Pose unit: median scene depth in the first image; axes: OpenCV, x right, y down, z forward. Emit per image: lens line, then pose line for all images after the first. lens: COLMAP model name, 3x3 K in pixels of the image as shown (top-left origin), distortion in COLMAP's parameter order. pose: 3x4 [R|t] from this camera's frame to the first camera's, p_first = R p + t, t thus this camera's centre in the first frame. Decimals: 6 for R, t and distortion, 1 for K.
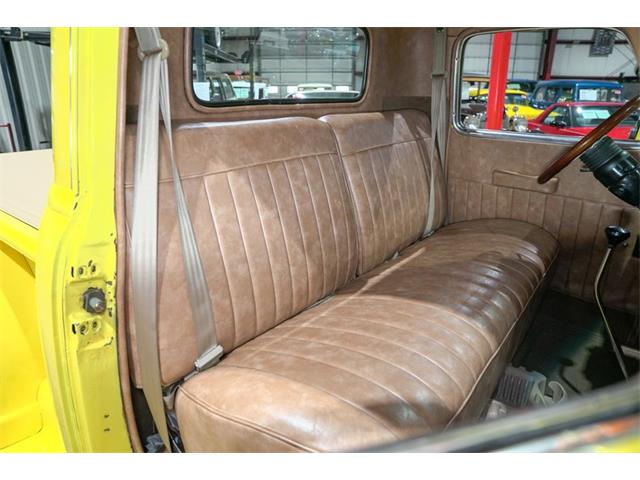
lens RADIAL K [[433.6, 0, 323.2], [0, 433.6, 228.1], [0, 0, 1]] dist [-0.059812, 0.028862]
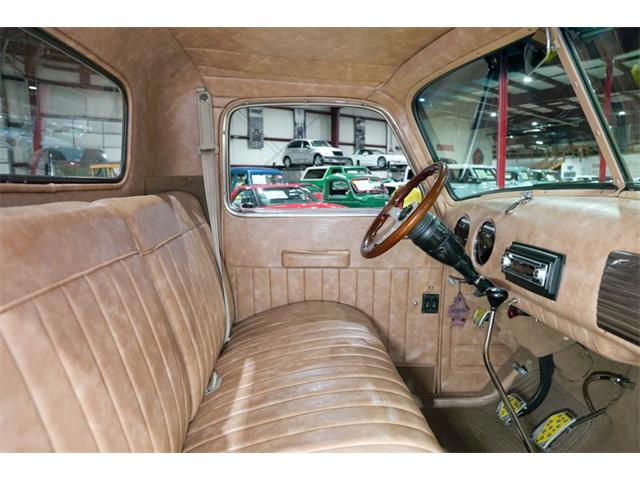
lens RADIAL K [[438.5, 0, 319.4], [0, 438.5, 239.4], [0, 0, 1]] dist [-0.136452, 0.104838]
pose [[0.761680, -0.098388, 0.640440, -0.040640], [0.208586, 0.973022, -0.098591, -0.016482], [-0.613462, 0.208681, 0.761653, 0.077031]]
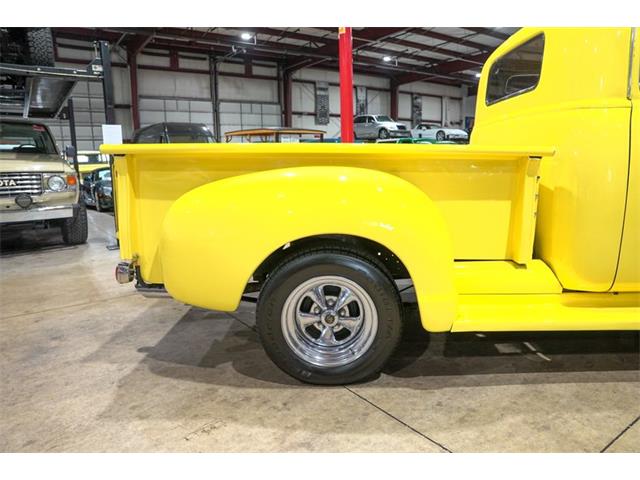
lens RADIAL K [[438.5, 0, 321.4], [0, 438.5, 240.0], [0, 0, 1]] dist [-0.136452, 0.104838]
pose [[0.812454, -0.127084, 0.569007, -0.456193], [0.202526, 0.976697, -0.071036, 0.073457], [-0.546719, 0.172952, 0.819259, 0.003572]]
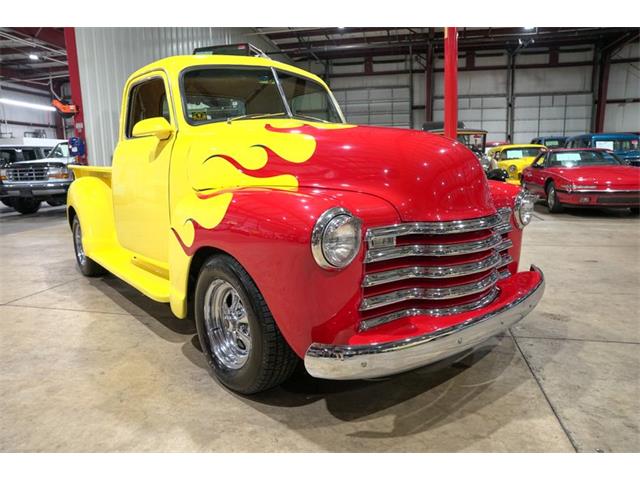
lens RADIAL K [[438.5, 0, 321.0], [0, 438.5, 238.6], [0, 0, 1]] dist [-0.136452, 0.104838]
pose [[0.977293, 0.007261, -0.211766, 0.295472], [-0.035377, 0.990977, -0.129282, 0.181649], [0.208917, 0.133838, 0.968732, -0.346488]]
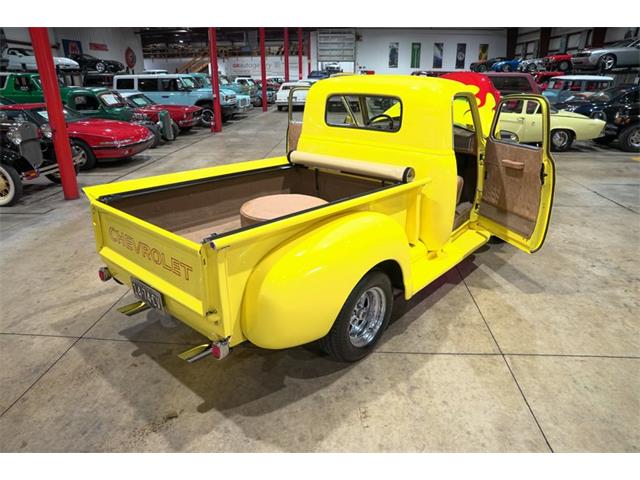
lens RADIAL K [[438.5, 0, 321.0], [0, 438.5, 242.1], [0, 0, 1]] dist [-0.136452, 0.104838]
pose [[0.065516, -0.368303, 0.927394, -0.710239], [0.300731, 0.893467, 0.333584, -0.150344], [-0.951456, 0.257041, 0.169296, 0.227183]]
